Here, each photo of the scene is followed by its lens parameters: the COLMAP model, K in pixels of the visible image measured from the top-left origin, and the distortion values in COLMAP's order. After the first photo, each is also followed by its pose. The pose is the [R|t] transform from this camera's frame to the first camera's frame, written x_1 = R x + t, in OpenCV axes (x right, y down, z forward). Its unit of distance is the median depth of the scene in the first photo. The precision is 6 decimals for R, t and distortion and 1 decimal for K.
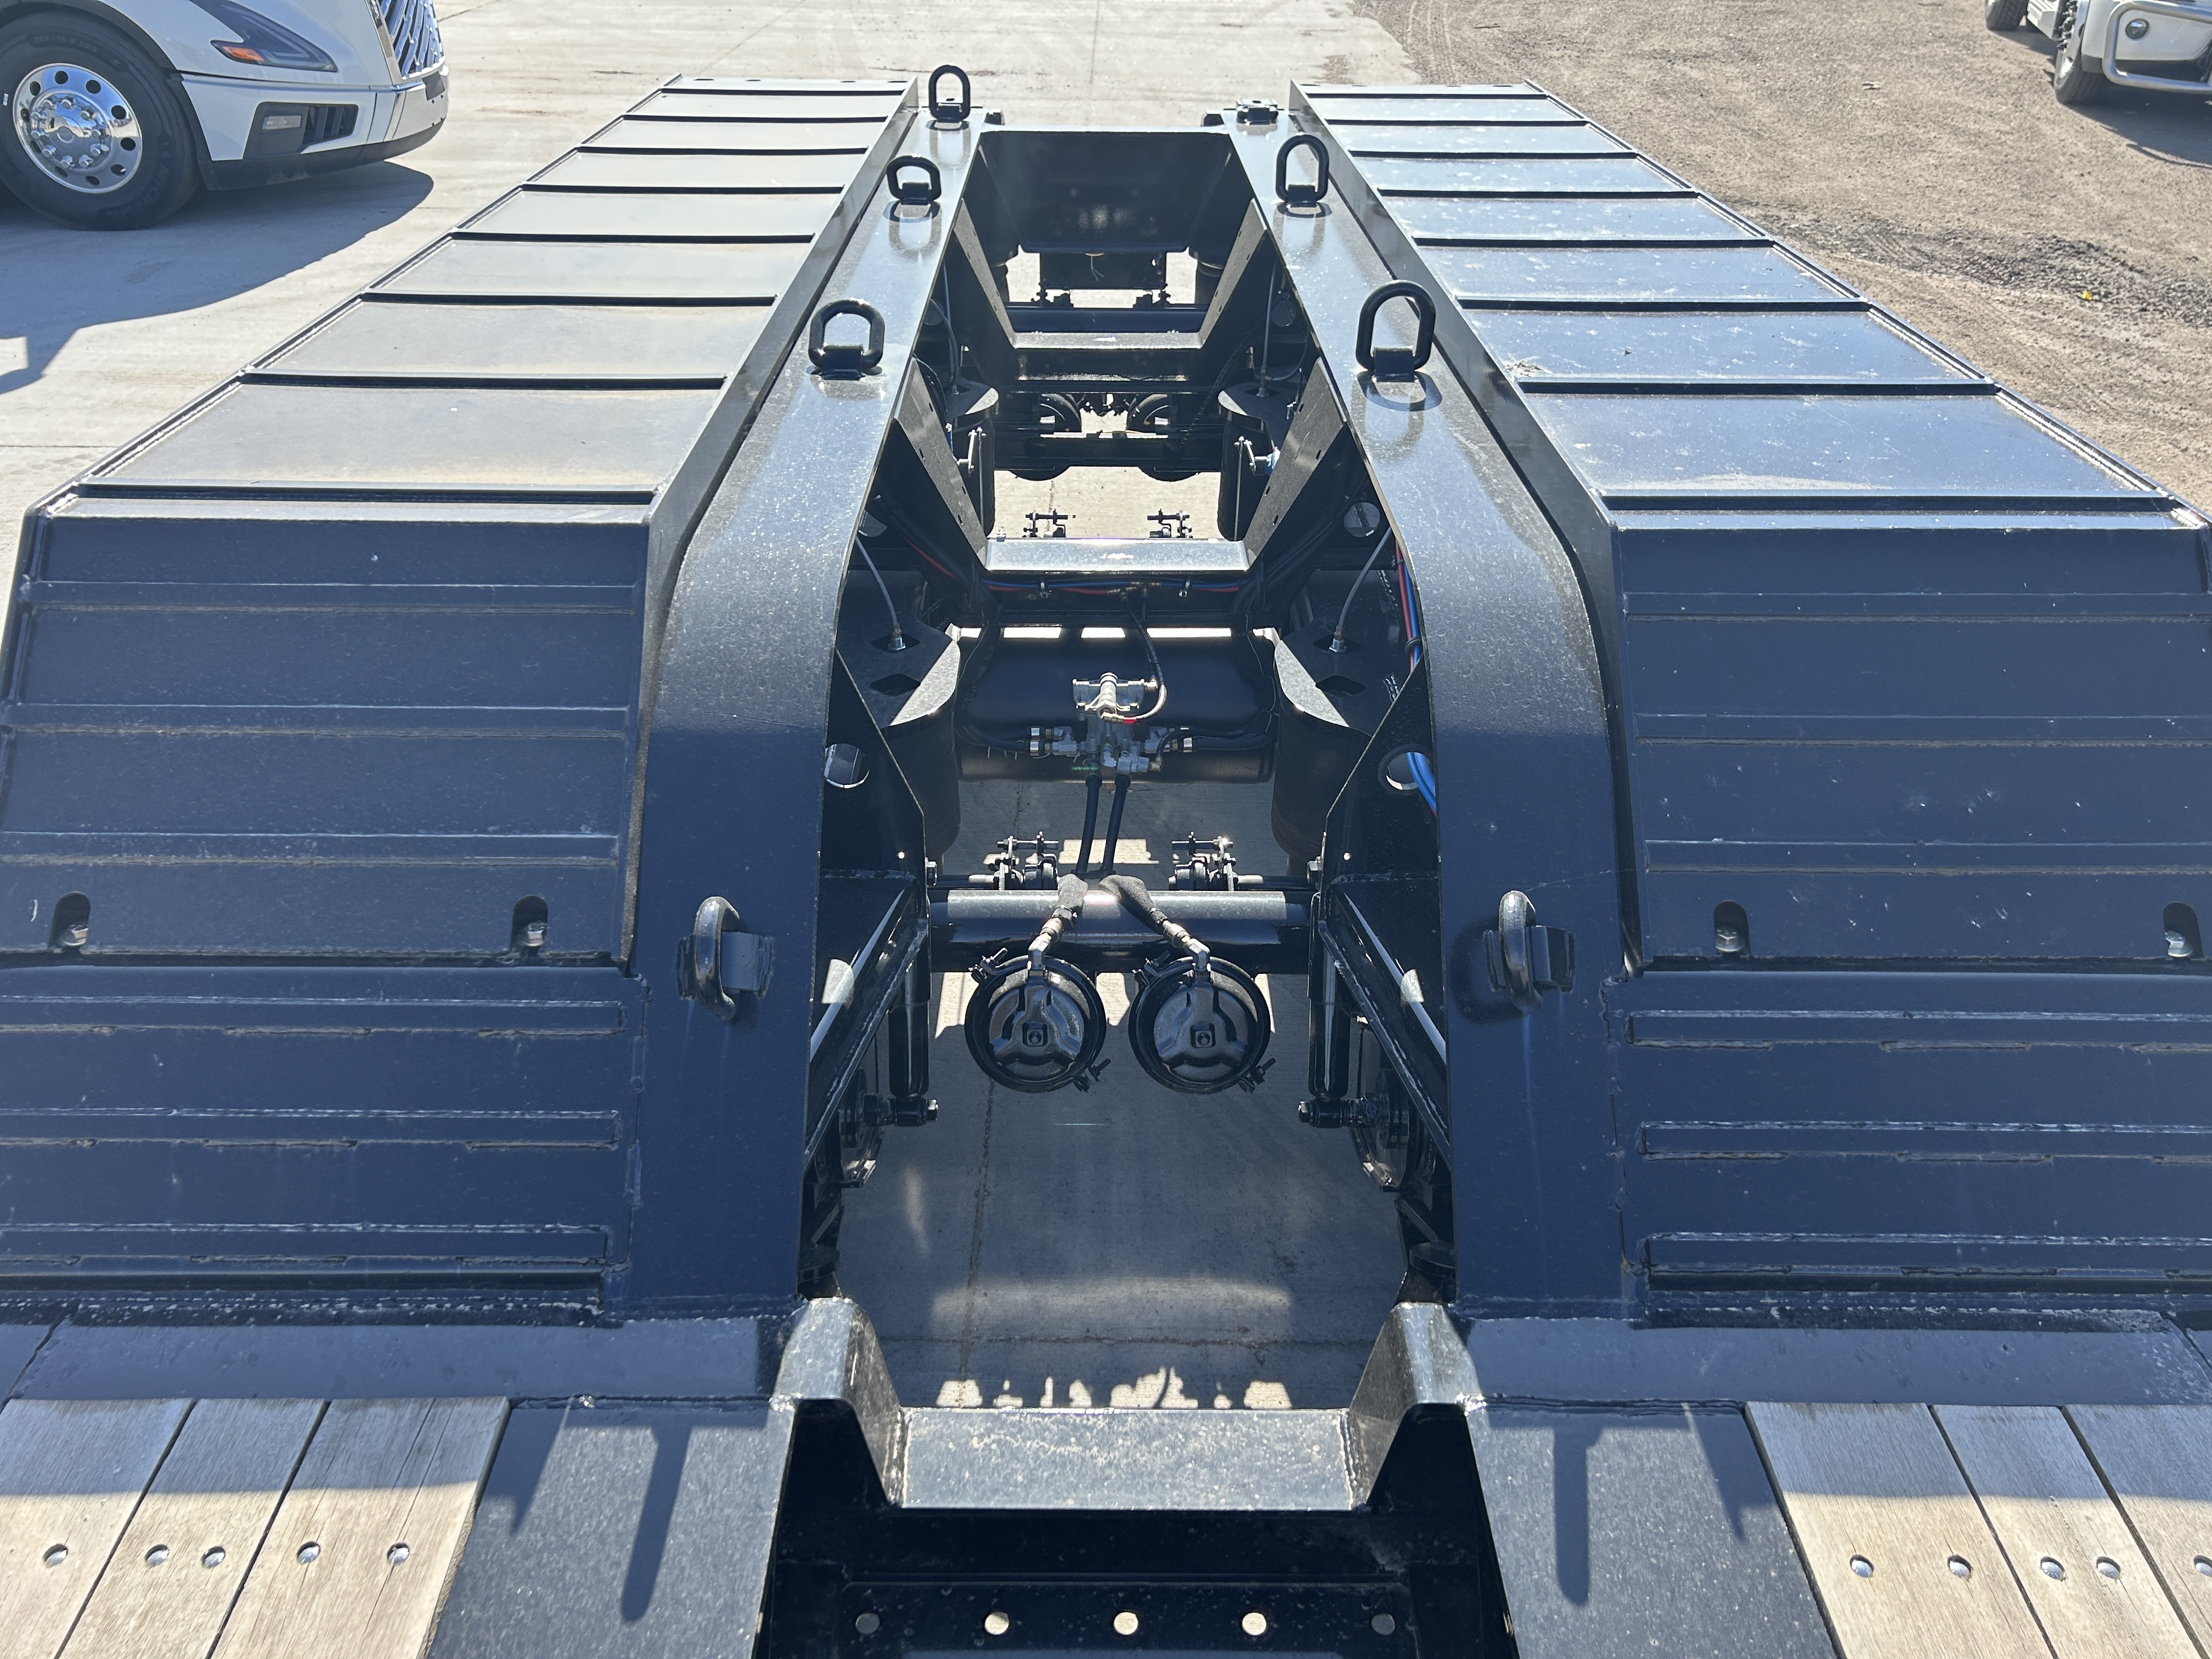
lens RADIAL K [[1680.8, 0, 1099.5], [0, 1680.8, 827.2], [0, 0, 1]] dist [0.053187, -0.065790]
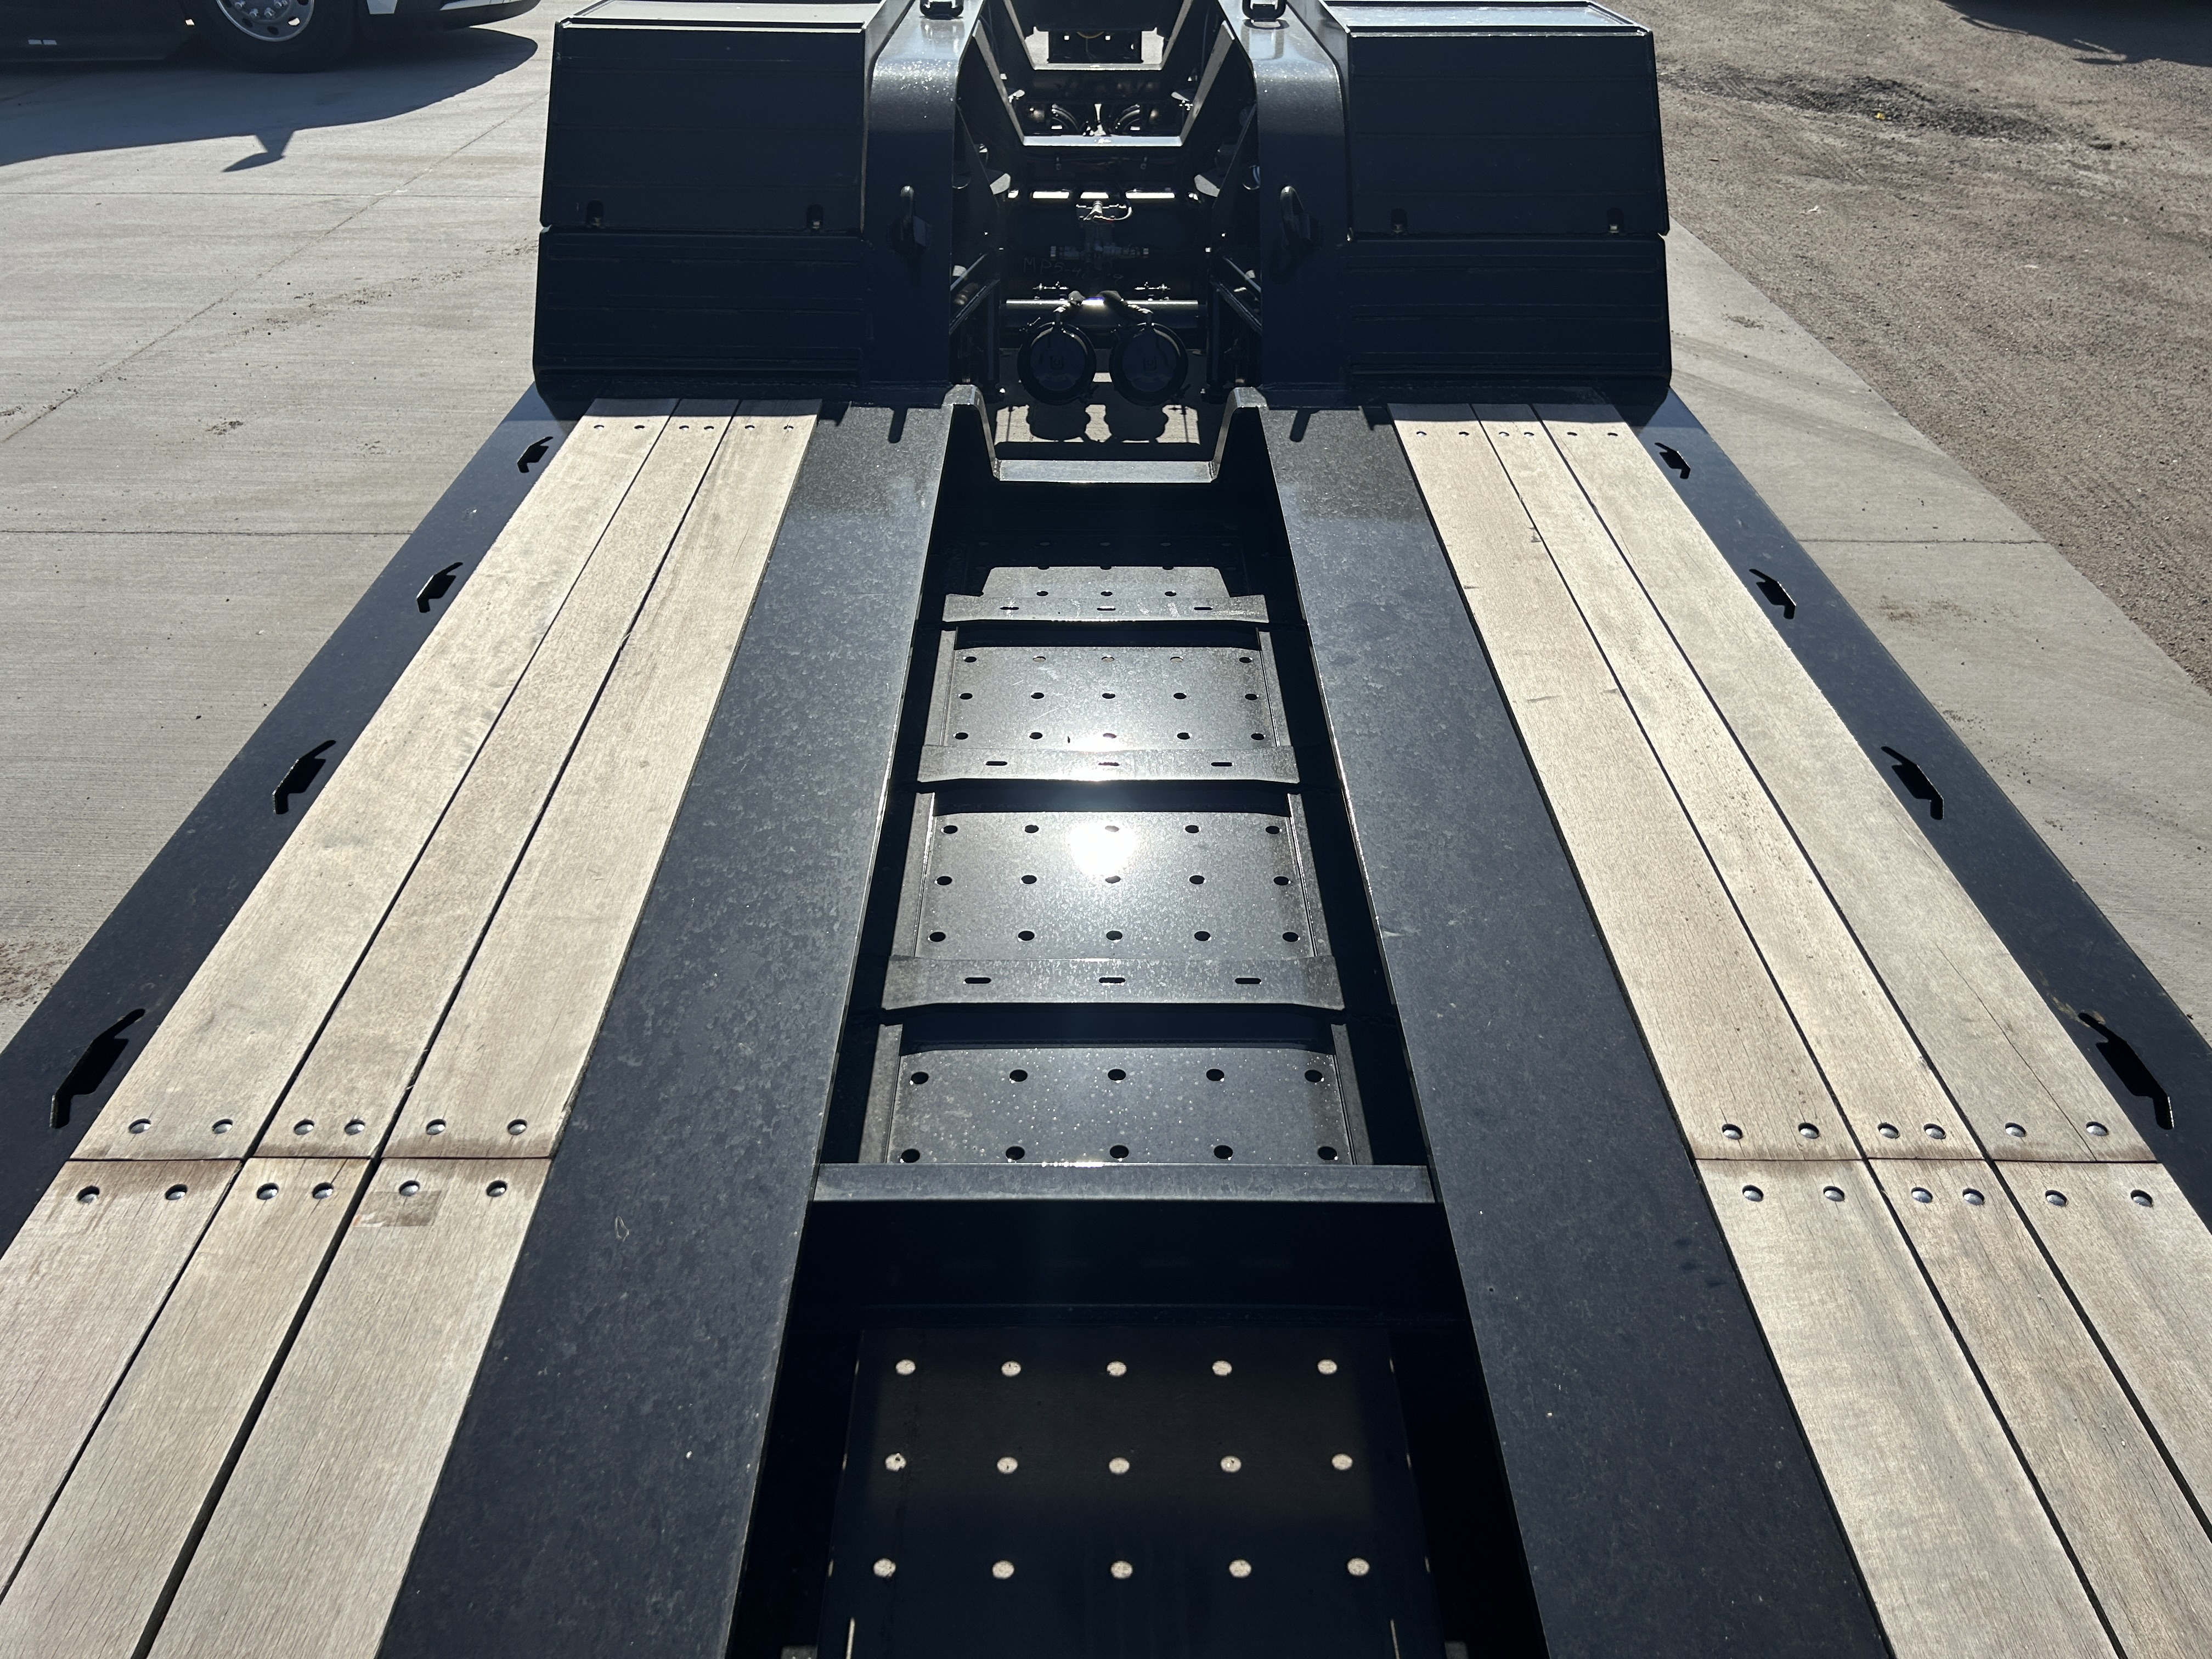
lens RADIAL K [[1680.8, 0, 1104.4], [0, 1680.8, 830.8], [0, 0, 1]] dist [0.053187, -0.065790]
pose [[0.999983, -0.002830, 0.005002, 0.000885], [0.002717, 0.999742, 0.022553, 0.203780], [-0.005065, -0.022539, 0.999733, -0.289707]]
